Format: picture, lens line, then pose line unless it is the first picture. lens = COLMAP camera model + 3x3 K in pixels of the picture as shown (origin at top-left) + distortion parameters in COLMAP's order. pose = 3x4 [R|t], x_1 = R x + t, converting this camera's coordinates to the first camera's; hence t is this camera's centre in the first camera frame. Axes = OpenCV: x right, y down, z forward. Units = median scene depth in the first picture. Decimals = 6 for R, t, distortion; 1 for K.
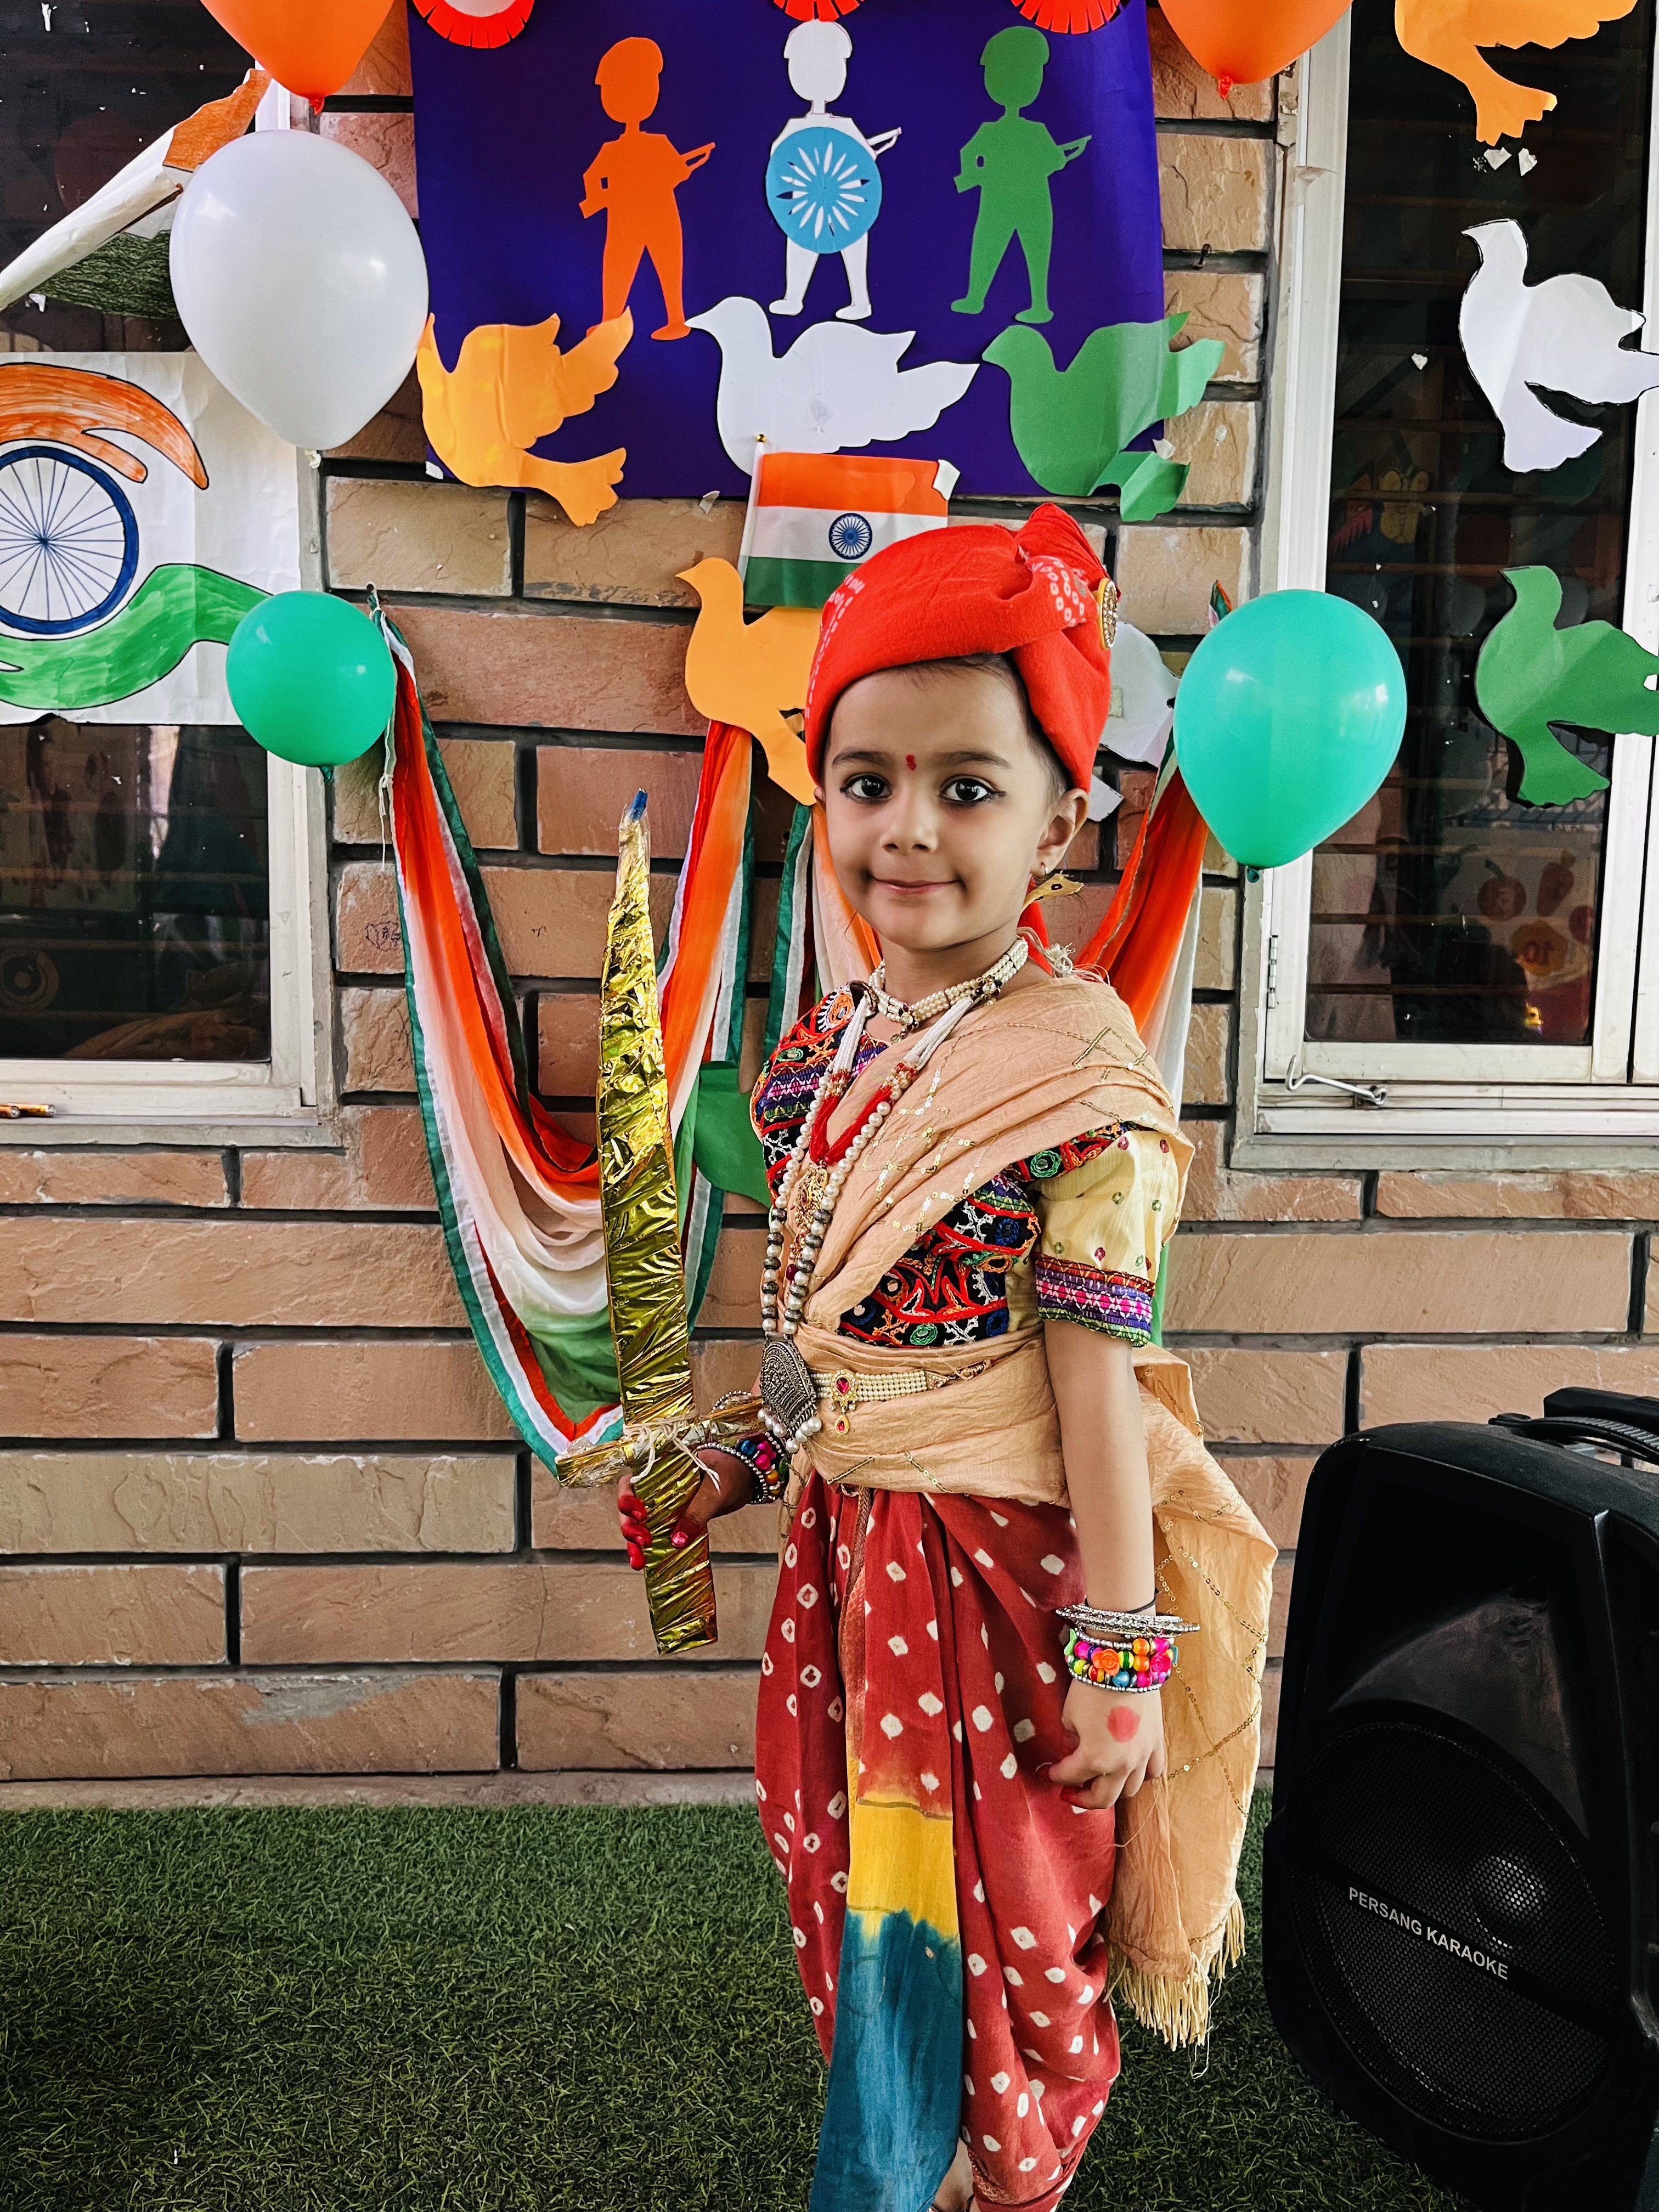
lens RADIAL K [[1683.7, 0, 840.3], [0, 1683.7, 1119.4], [0, 0, 1]] dist [0.050211, -0.086848]
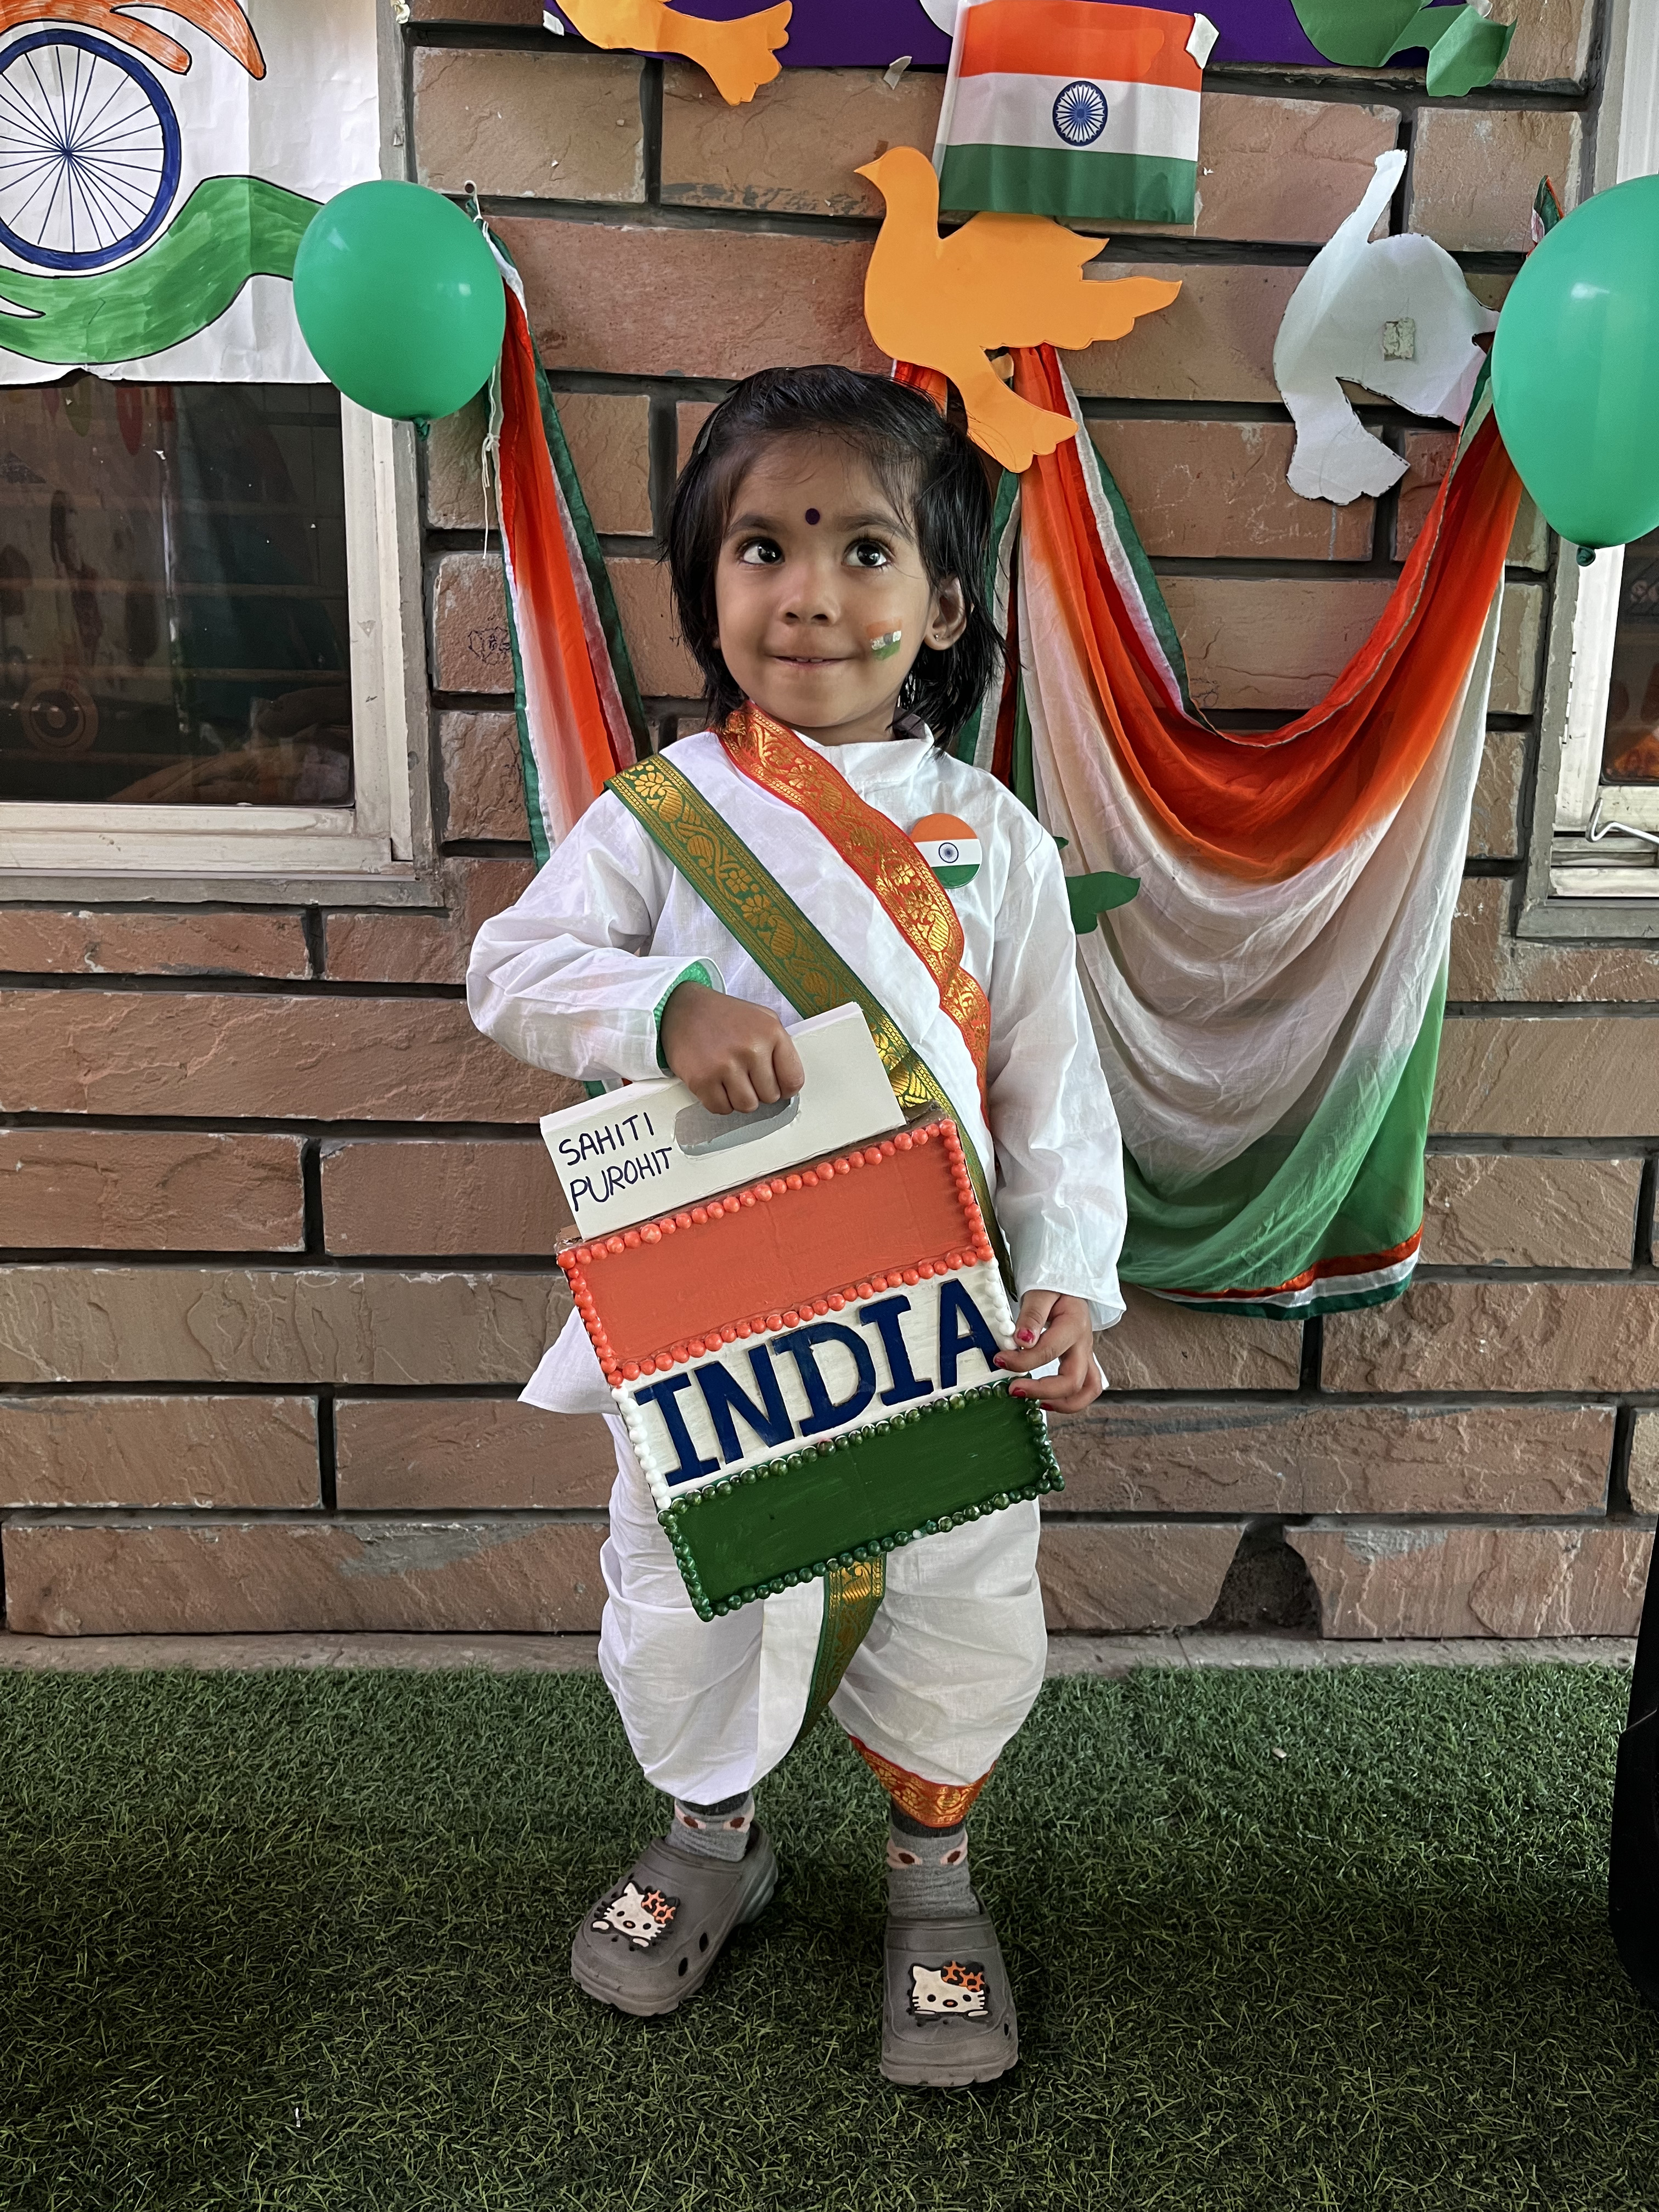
lens RADIAL K [[1683.7, 0, 828.8], [0, 1683.7, 1114.8], [0, 0, 1]] dist [0.050211, -0.086848]
pose [[0.999636, 0.004654, -0.026579, -0.082600], [-0.002125, 0.995533, 0.094391, 0.039060], [0.026899, -0.094301, 0.995180, 0.167050]]
